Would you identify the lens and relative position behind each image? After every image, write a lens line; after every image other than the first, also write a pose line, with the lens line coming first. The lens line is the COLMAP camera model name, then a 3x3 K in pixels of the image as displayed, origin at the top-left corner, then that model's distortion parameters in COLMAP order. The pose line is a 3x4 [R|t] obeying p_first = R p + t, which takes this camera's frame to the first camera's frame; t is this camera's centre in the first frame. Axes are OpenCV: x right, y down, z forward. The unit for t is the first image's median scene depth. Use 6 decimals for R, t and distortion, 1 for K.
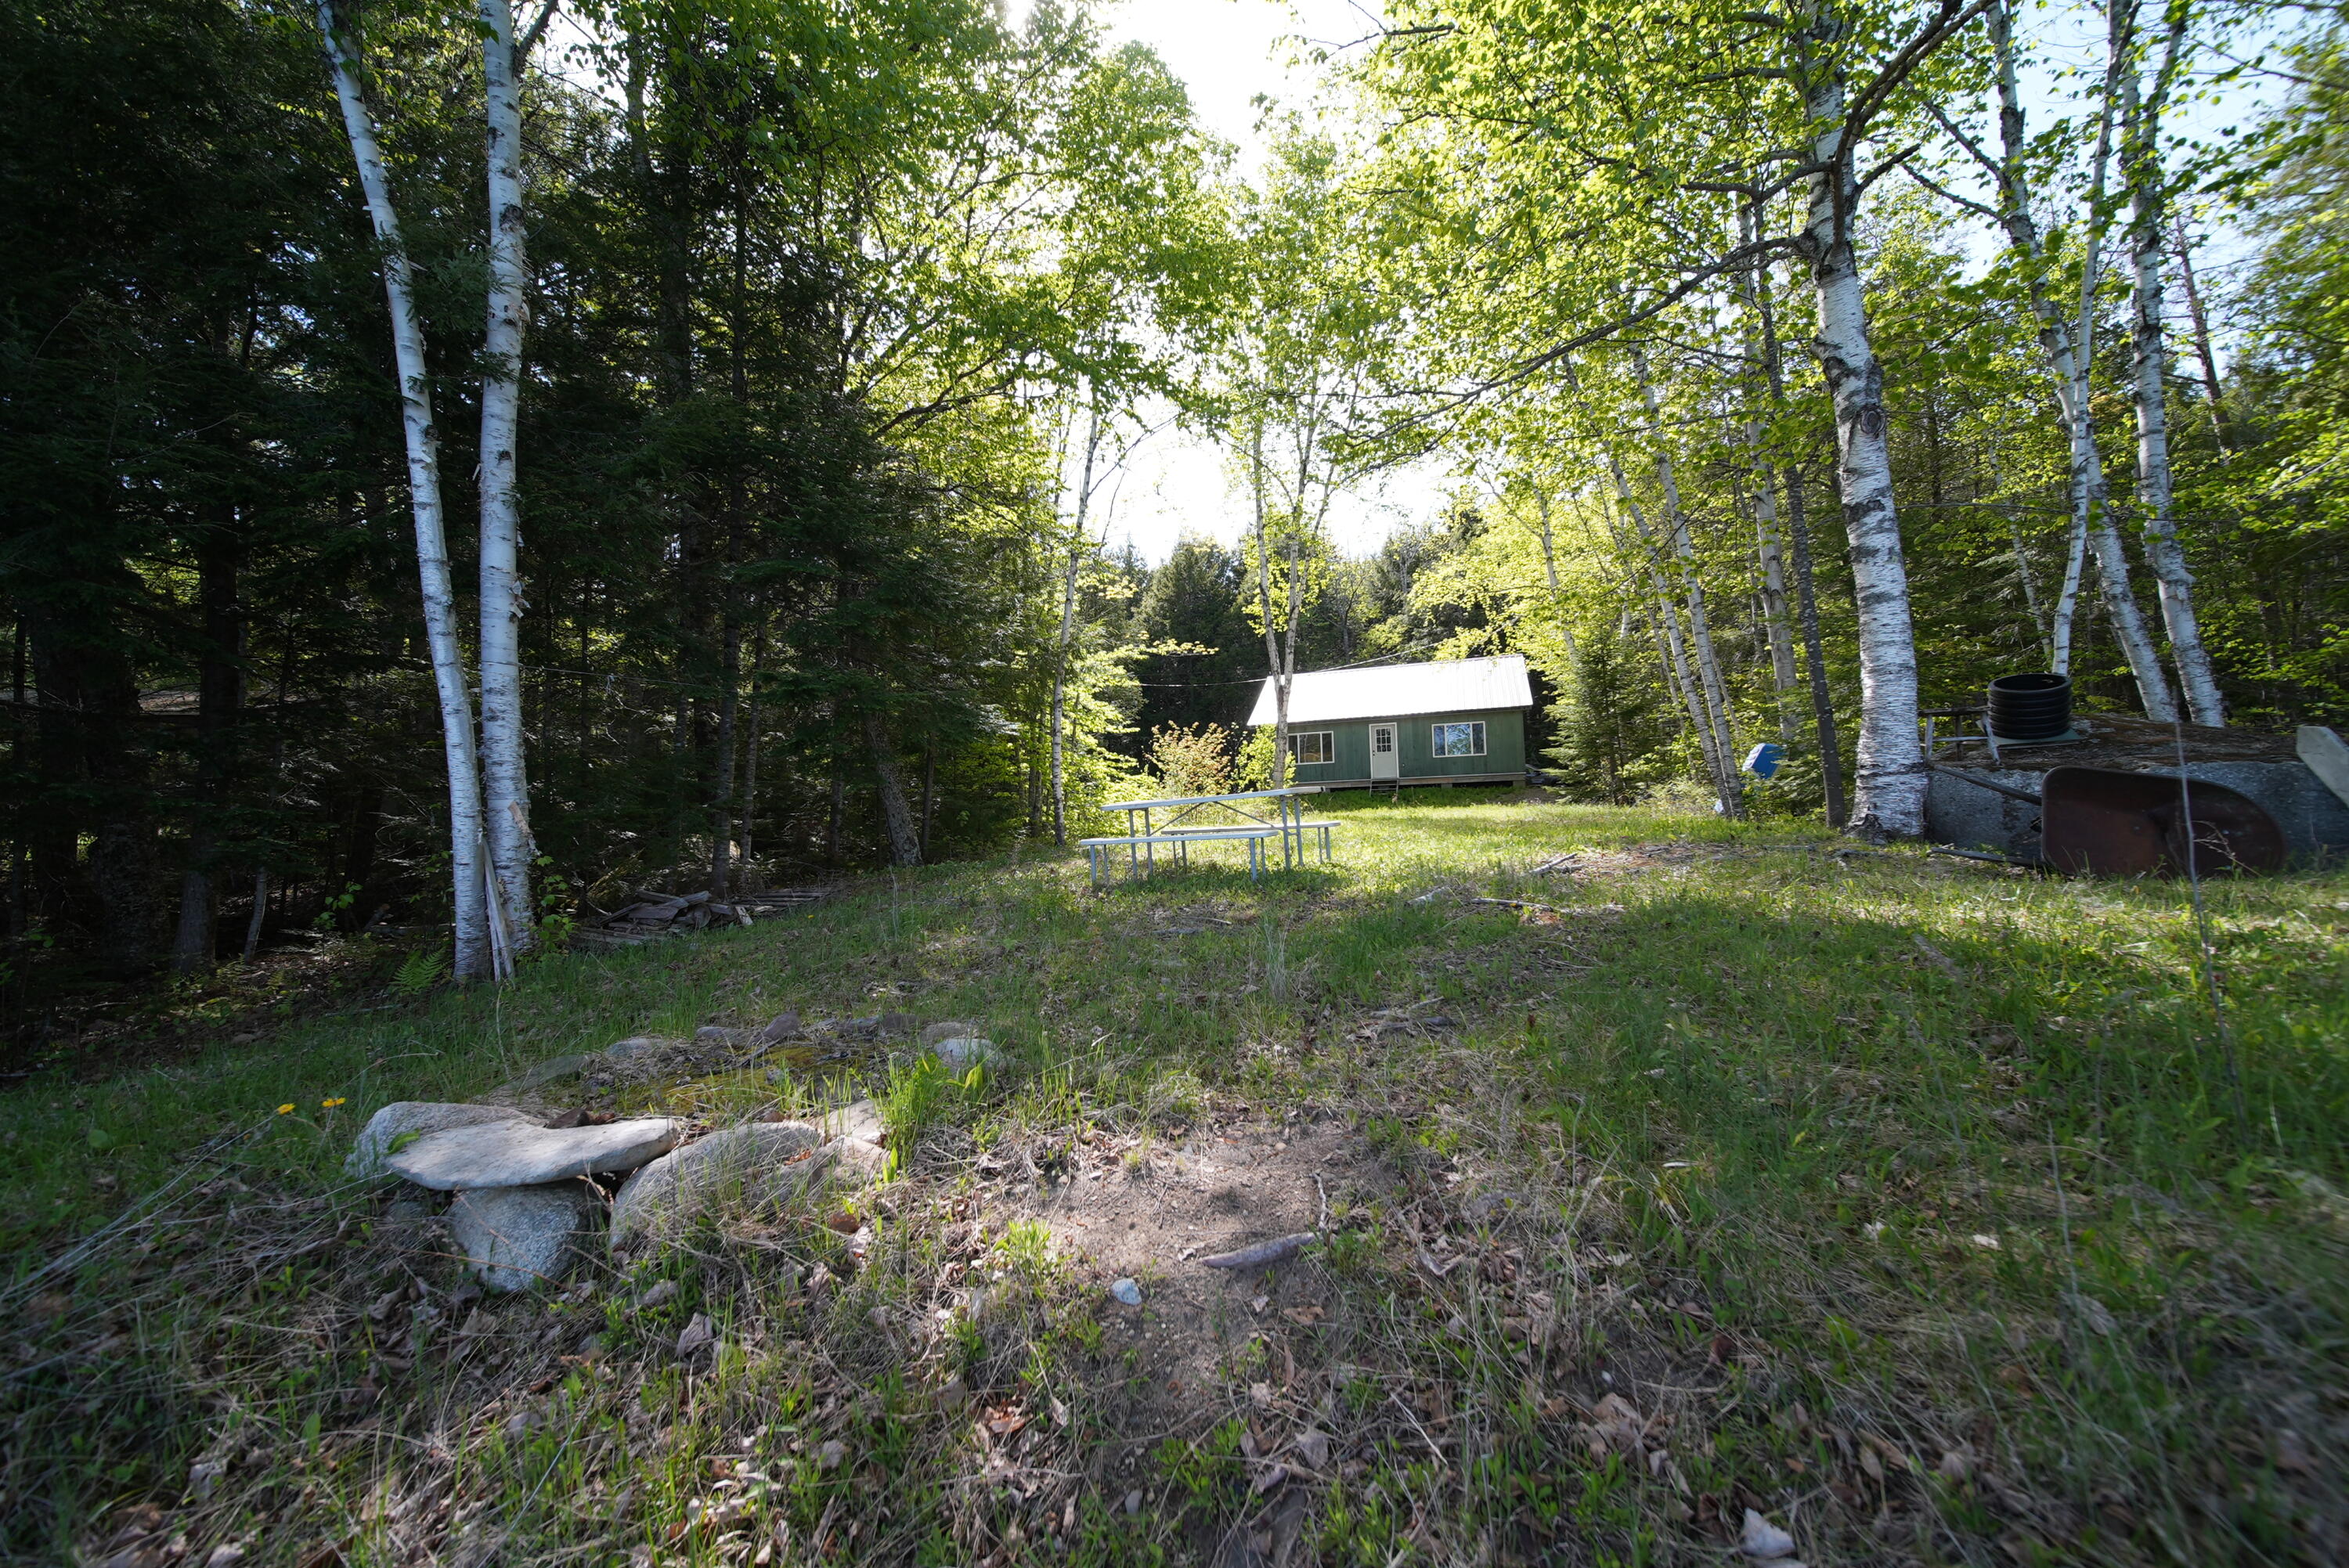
lens RADIAL K [[827.0, 0, 1168.3], [0, 827.0, 791.3], [0, 0, 1]] dist [-0.000854, -0.000846]
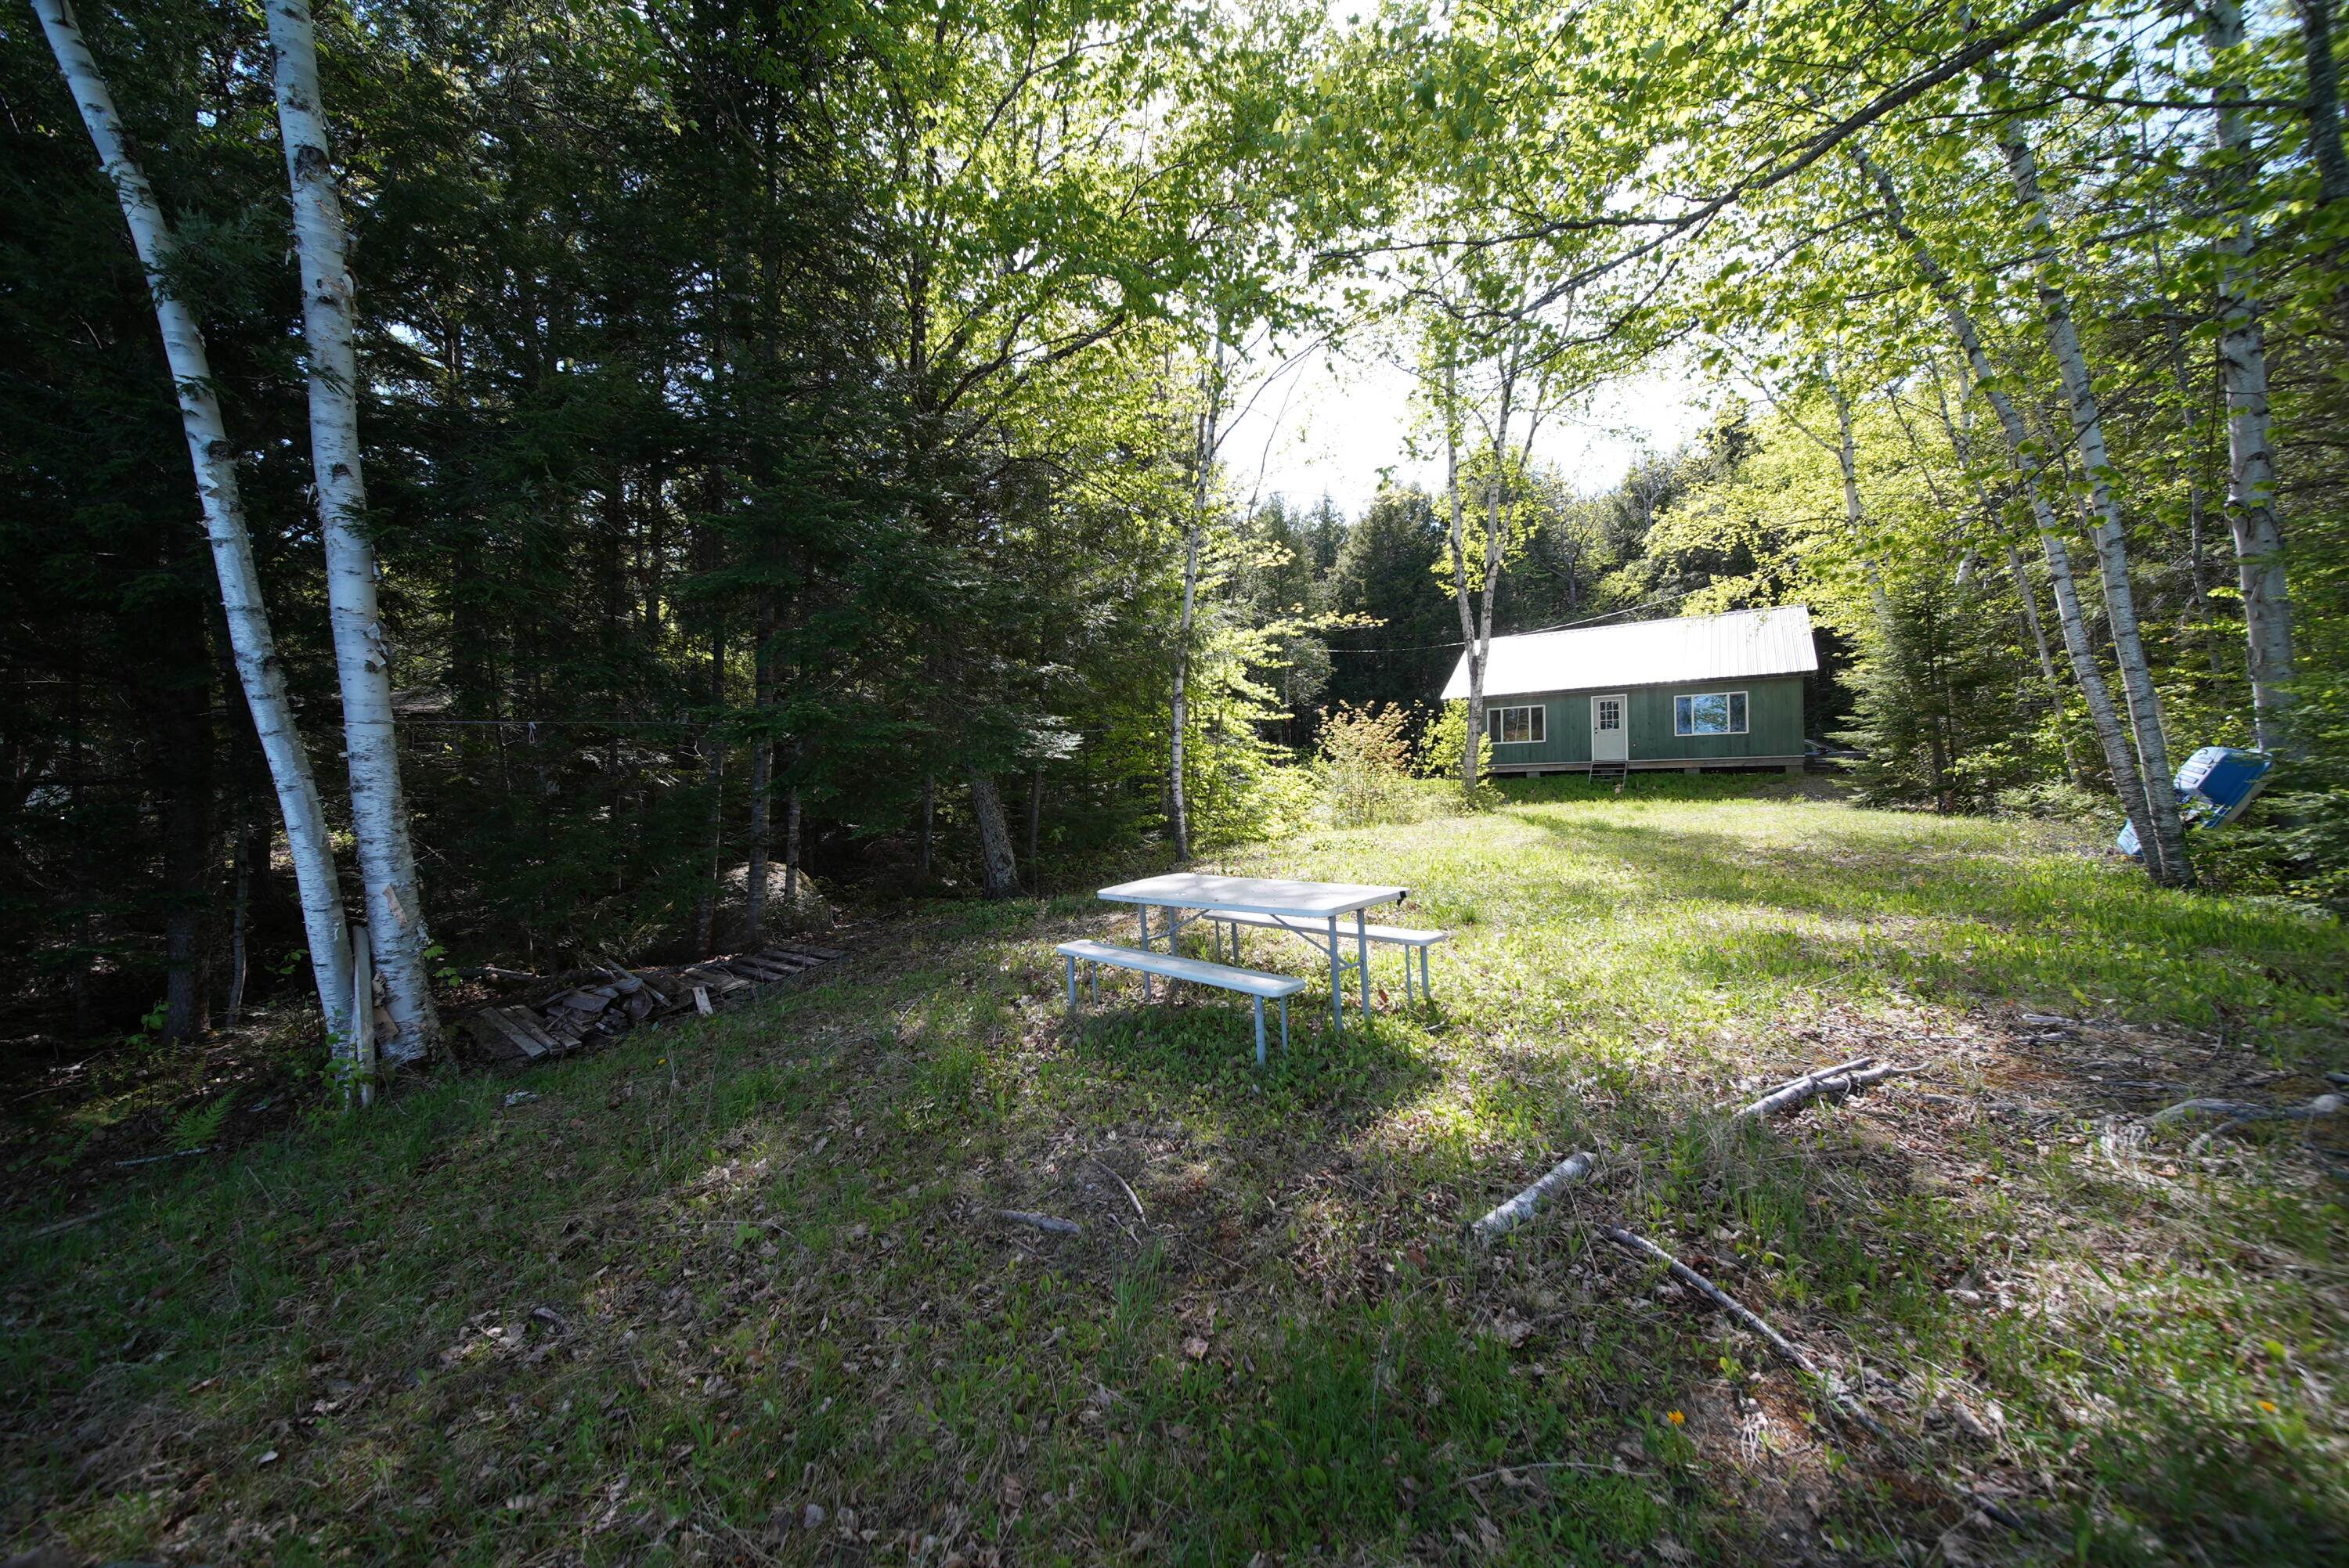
lens RADIAL K [[827.0, 0, 1167.1], [0, 827.0, 791.9], [0, 0, 1]] dist [-0.000854, -0.000846]
pose [[0.968344, 0.012950, -0.249284, 0.045681], [-0.001048, 0.998856, 0.047818, -0.030238], [0.249618, -0.046043, 0.967249, 0.094165]]
